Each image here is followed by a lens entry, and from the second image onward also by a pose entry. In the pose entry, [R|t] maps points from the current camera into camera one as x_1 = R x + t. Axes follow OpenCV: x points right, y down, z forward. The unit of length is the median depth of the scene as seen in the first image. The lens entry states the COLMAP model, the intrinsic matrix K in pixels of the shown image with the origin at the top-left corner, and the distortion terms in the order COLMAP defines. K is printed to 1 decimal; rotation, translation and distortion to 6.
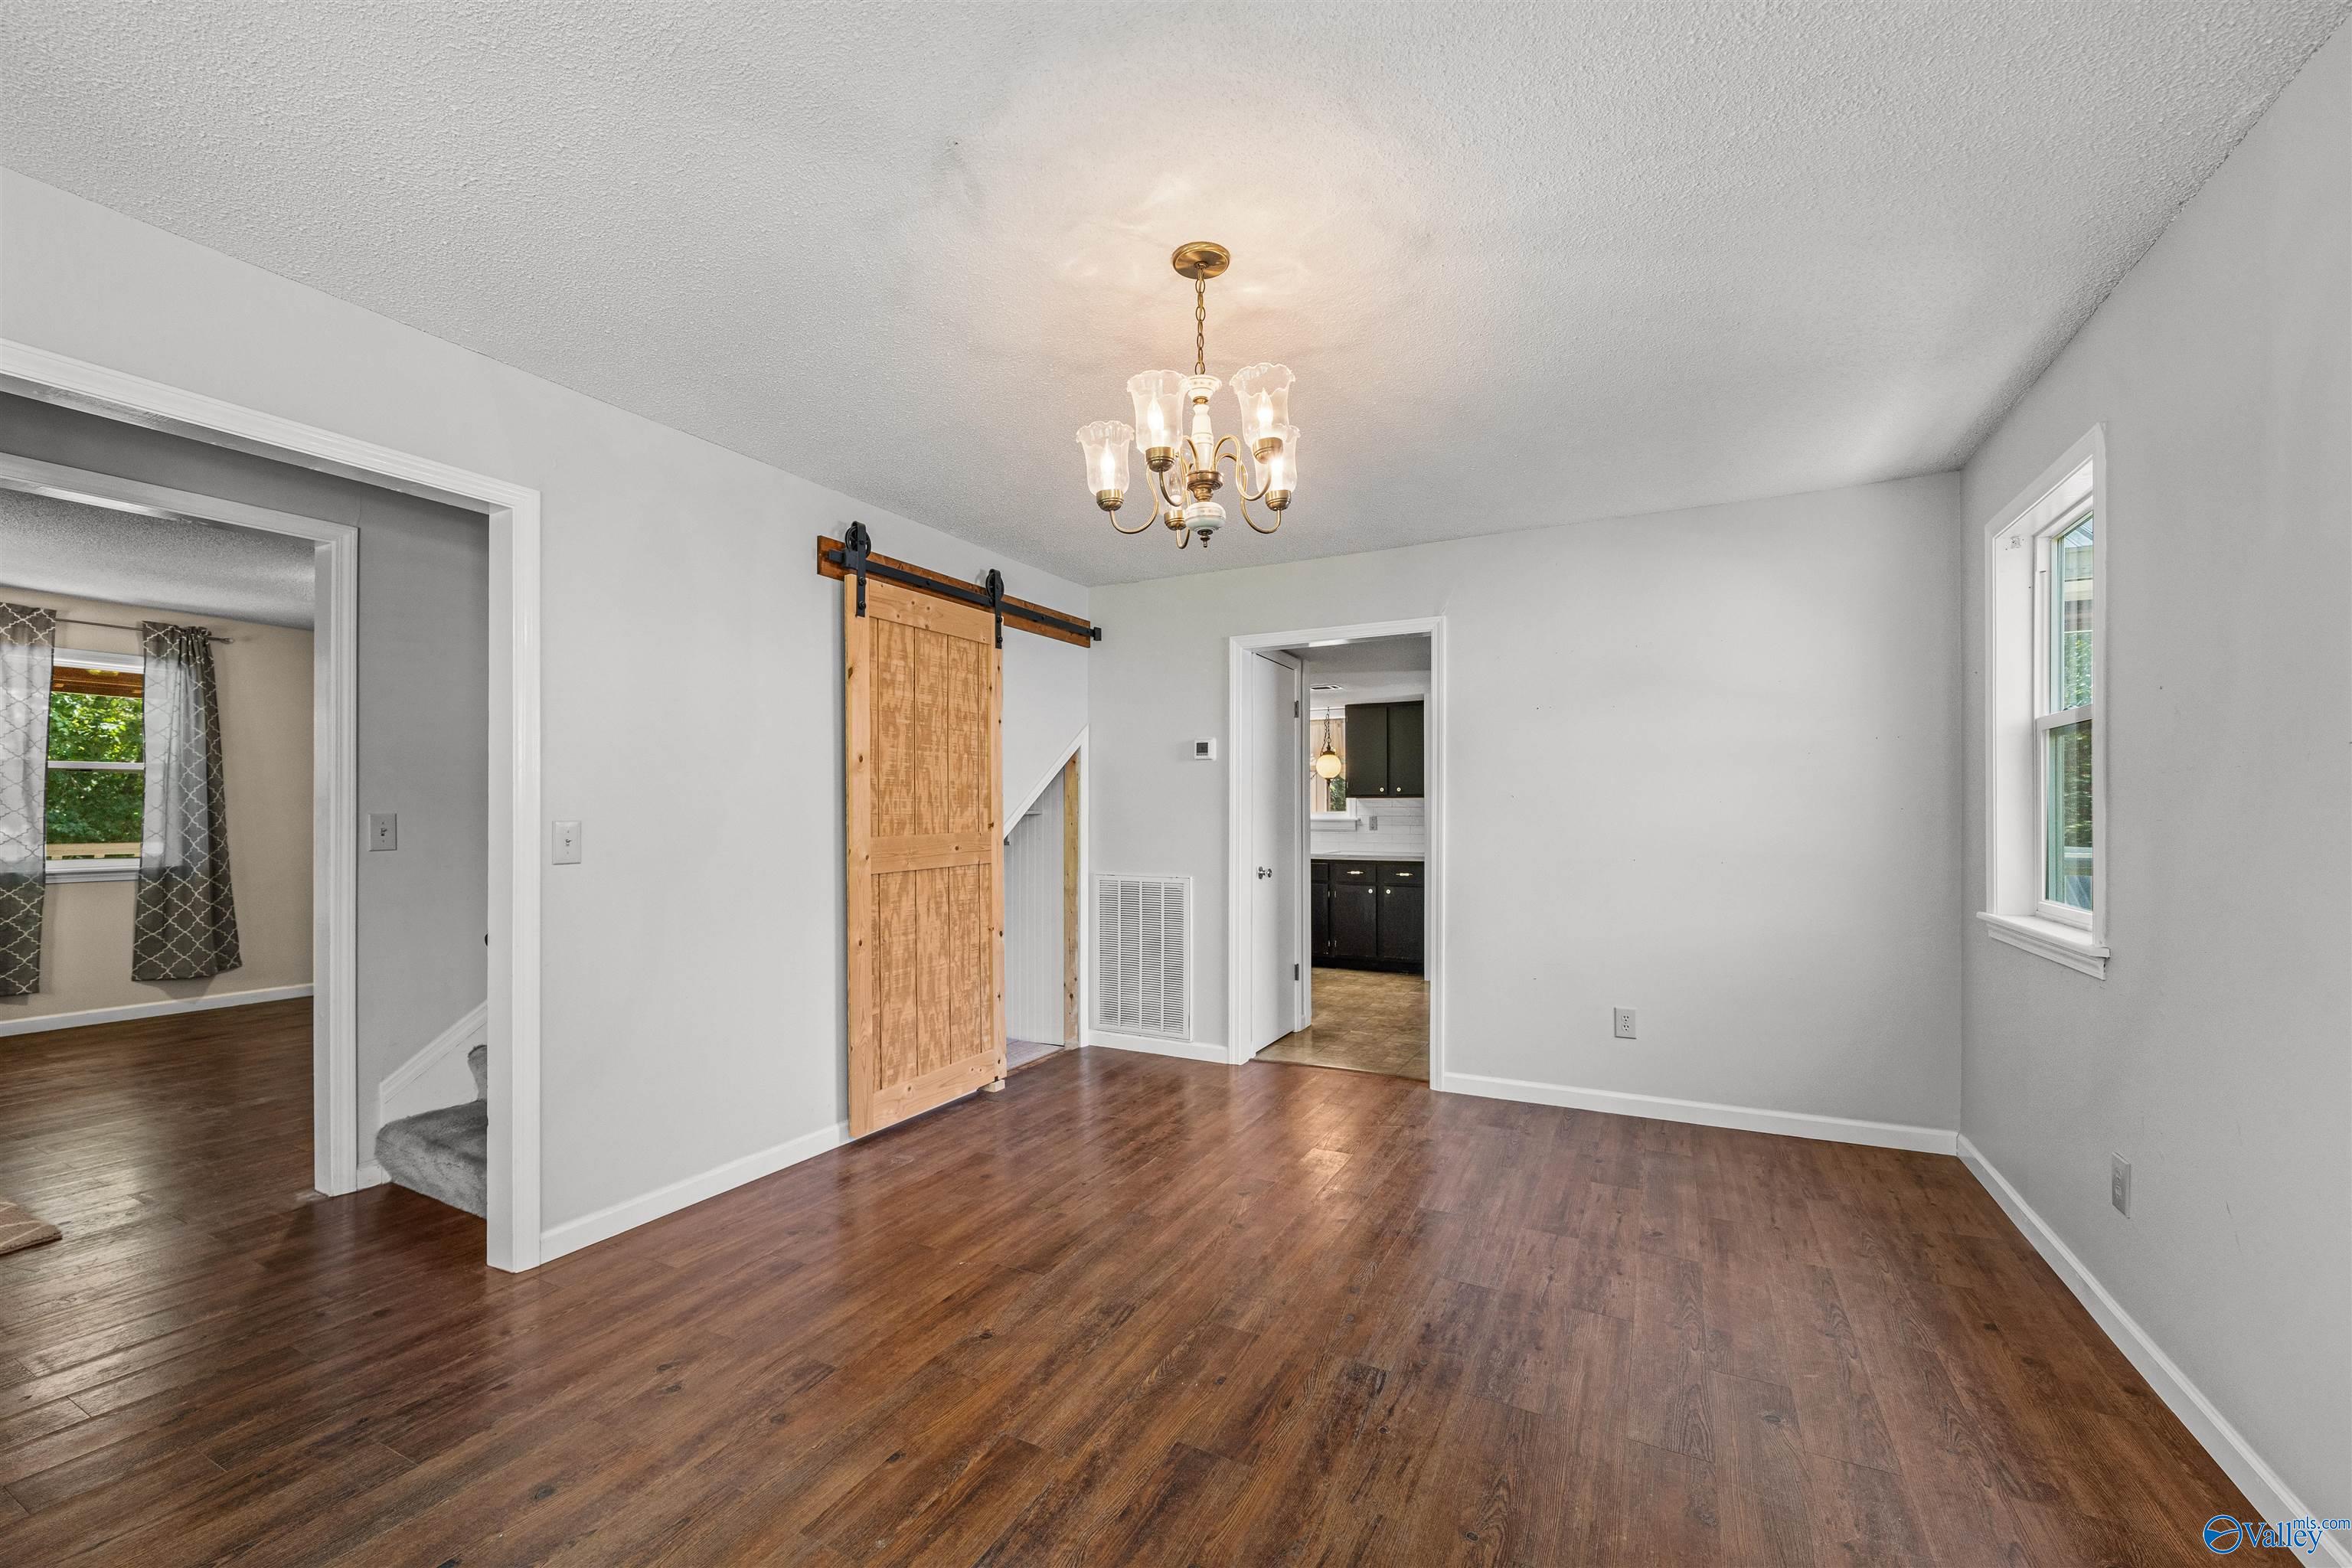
lens RADIAL K [[954.5, 0, 1178.4], [0, 954.5, 797.0], [0, 0, 1]] dist [-0.000634, 0.000057]
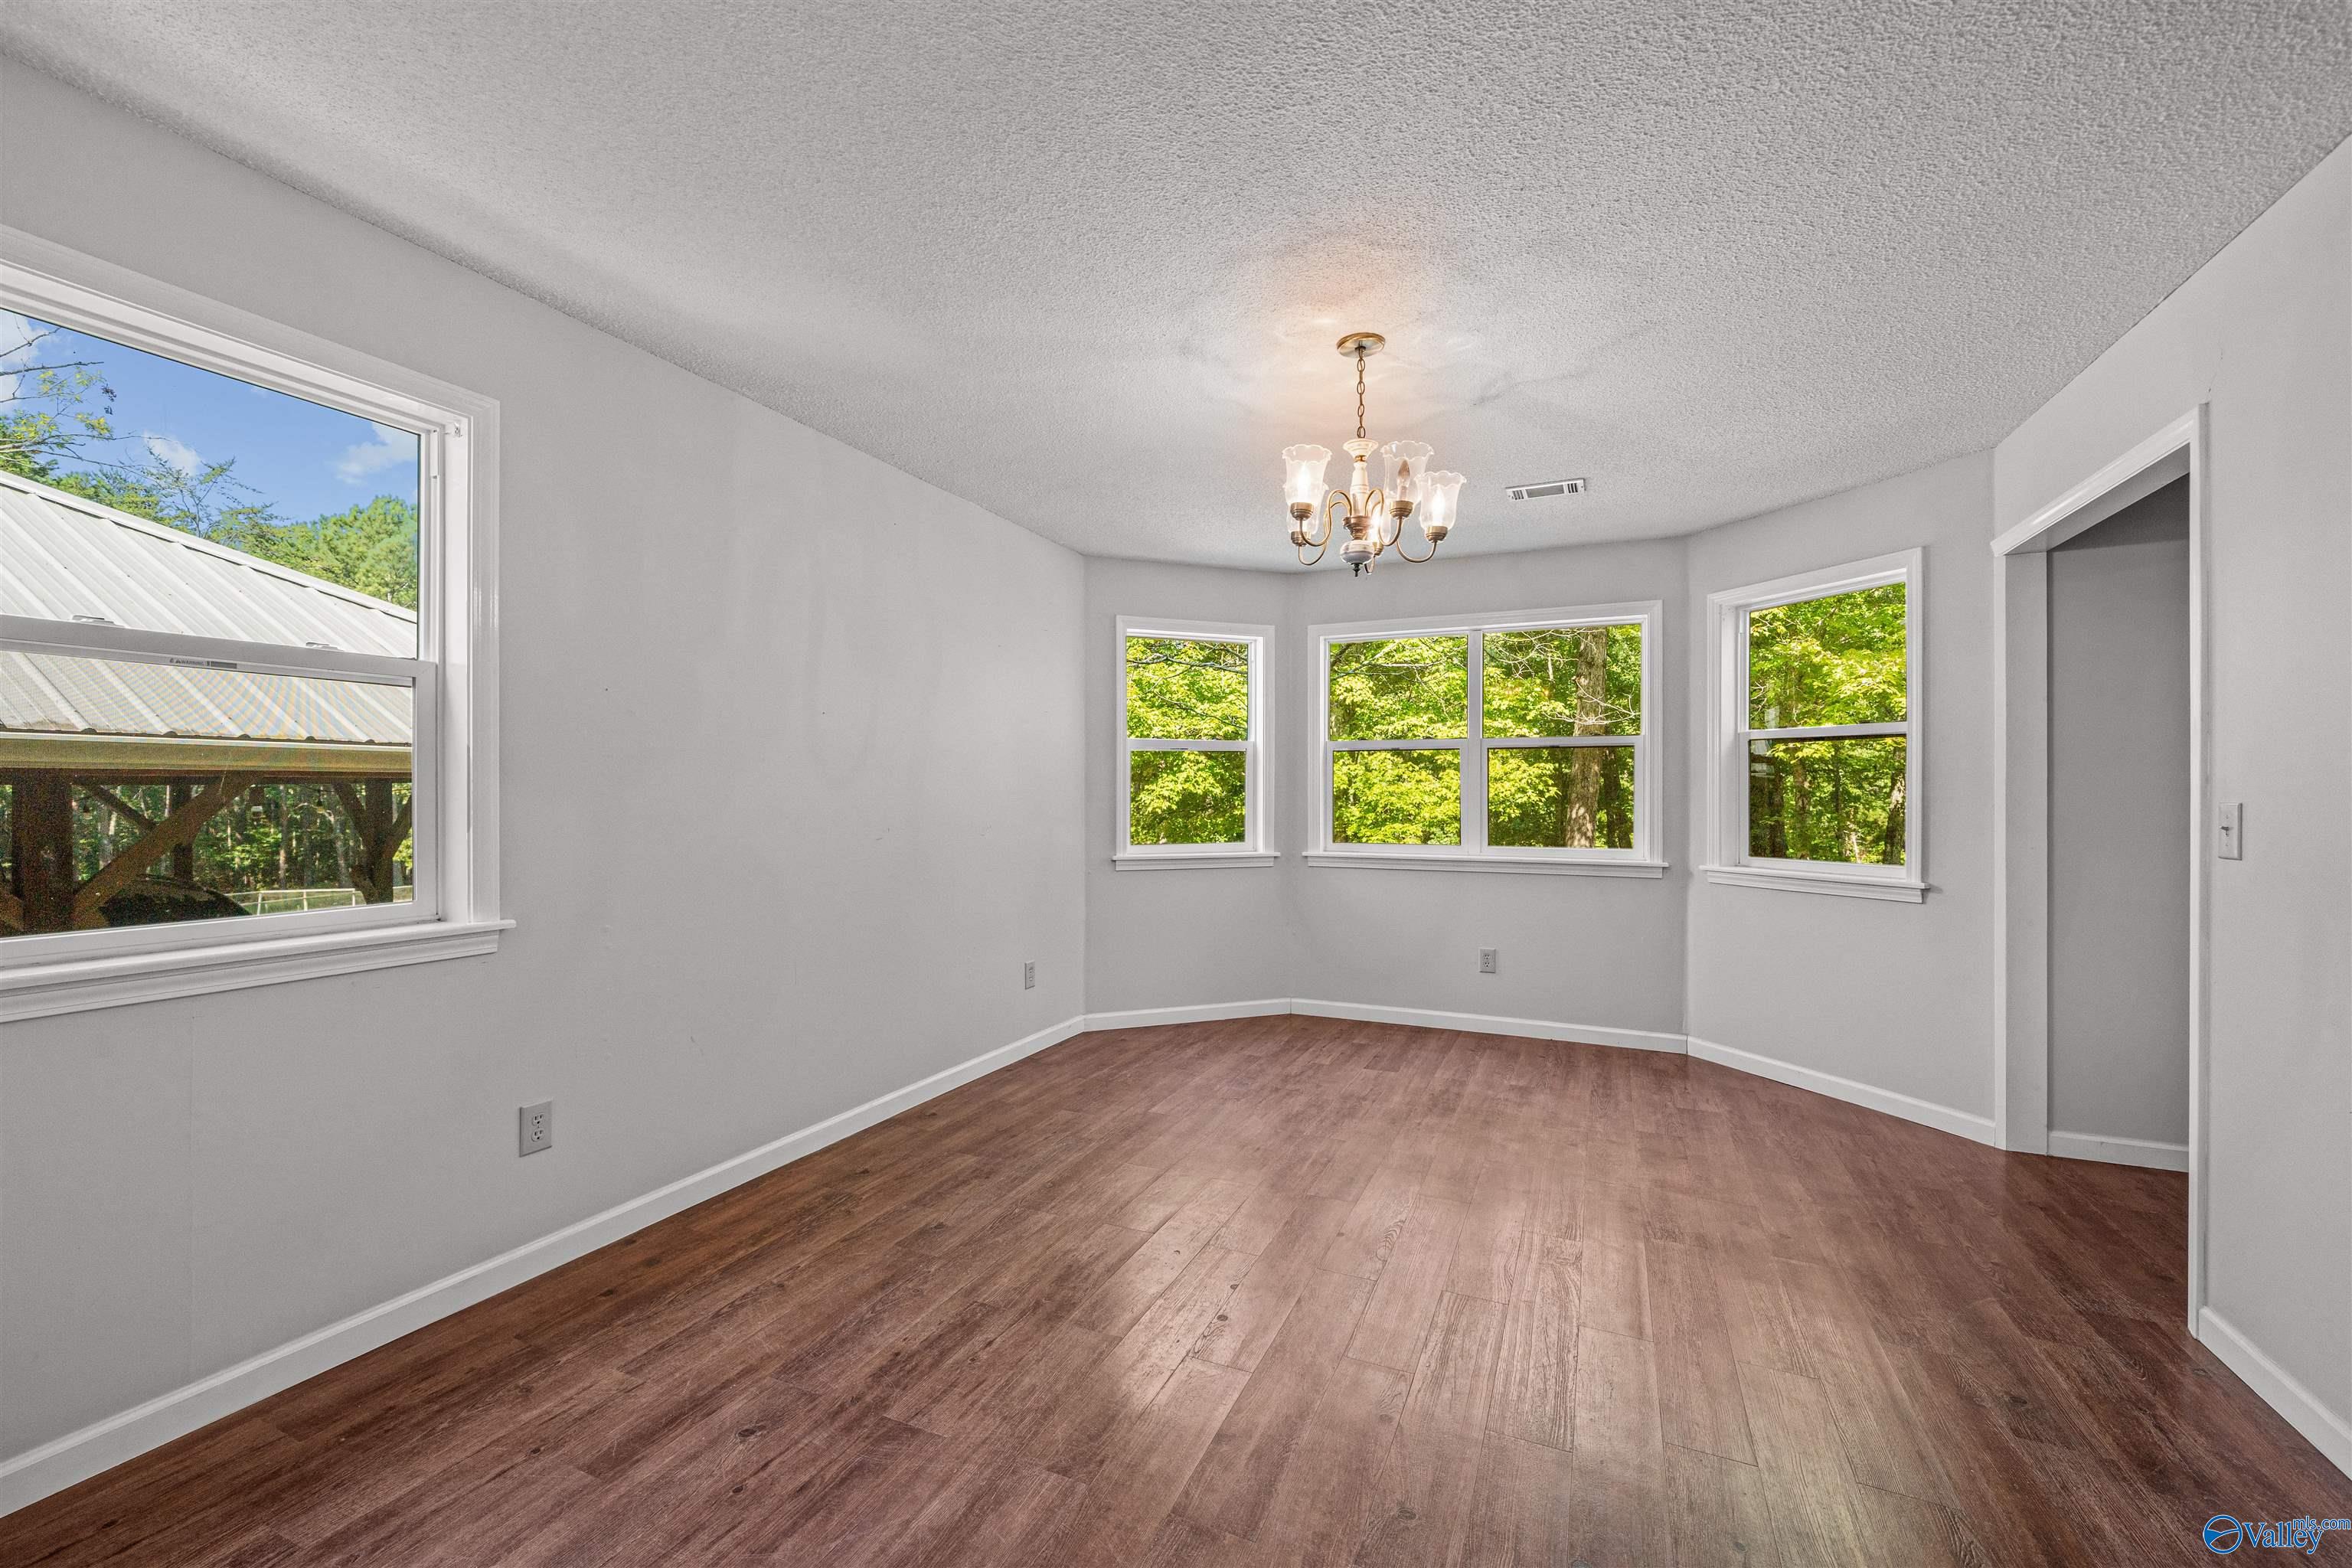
lens RADIAL K [[954.5, 0, 1178.4], [0, 954.5, 797.0], [0, 0, 1]] dist [-0.000634, 0.000057]
pose [[-0.998598, -0.002951, -0.052849, 0.177214], [-0.002248, 0.999908, -0.013351, 0.022180], [0.052883, -0.013214, -0.998513, 1.219904]]
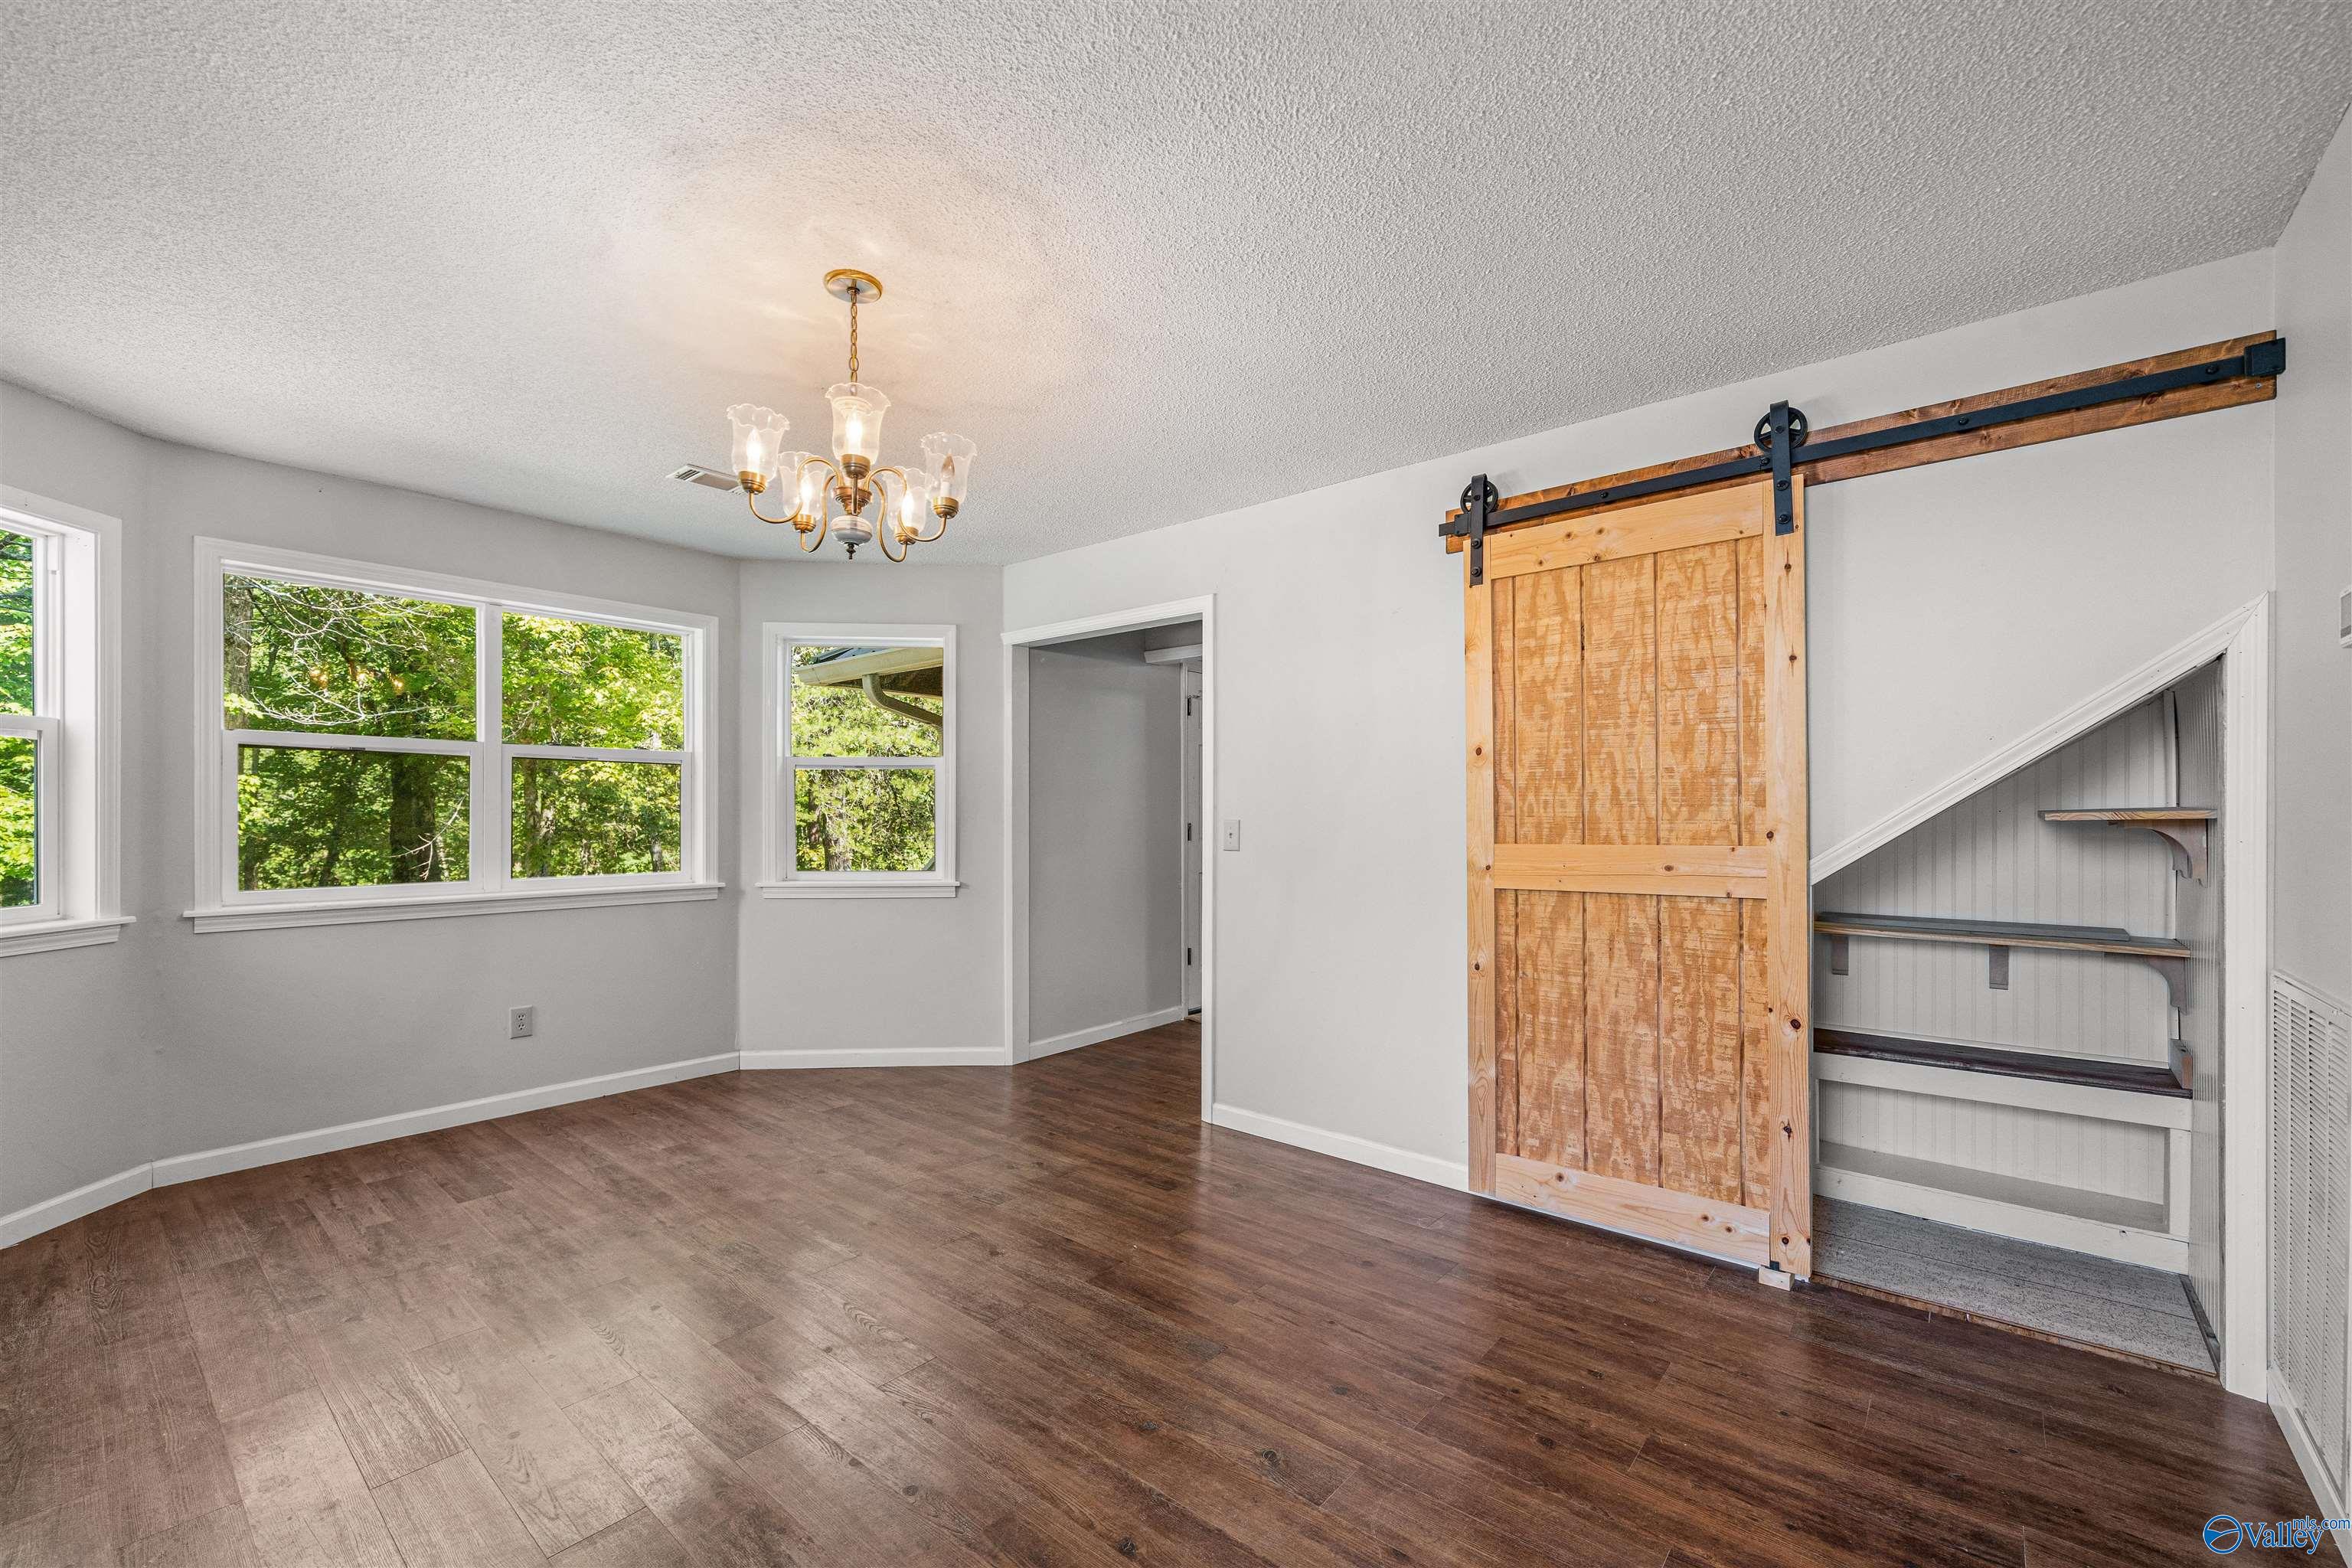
lens RADIAL K [[951.0, 0, 1149.2], [0, 951.0, 807.9], [0, 0, 1]] dist [-0.000932, -0.000002]
pose [[-0.232060, -0.010057, -0.972649, 0.529448], [0.013131, 0.999823, -0.013471, 0.017015], [0.972613, -0.015898, -0.231887, 0.856074]]
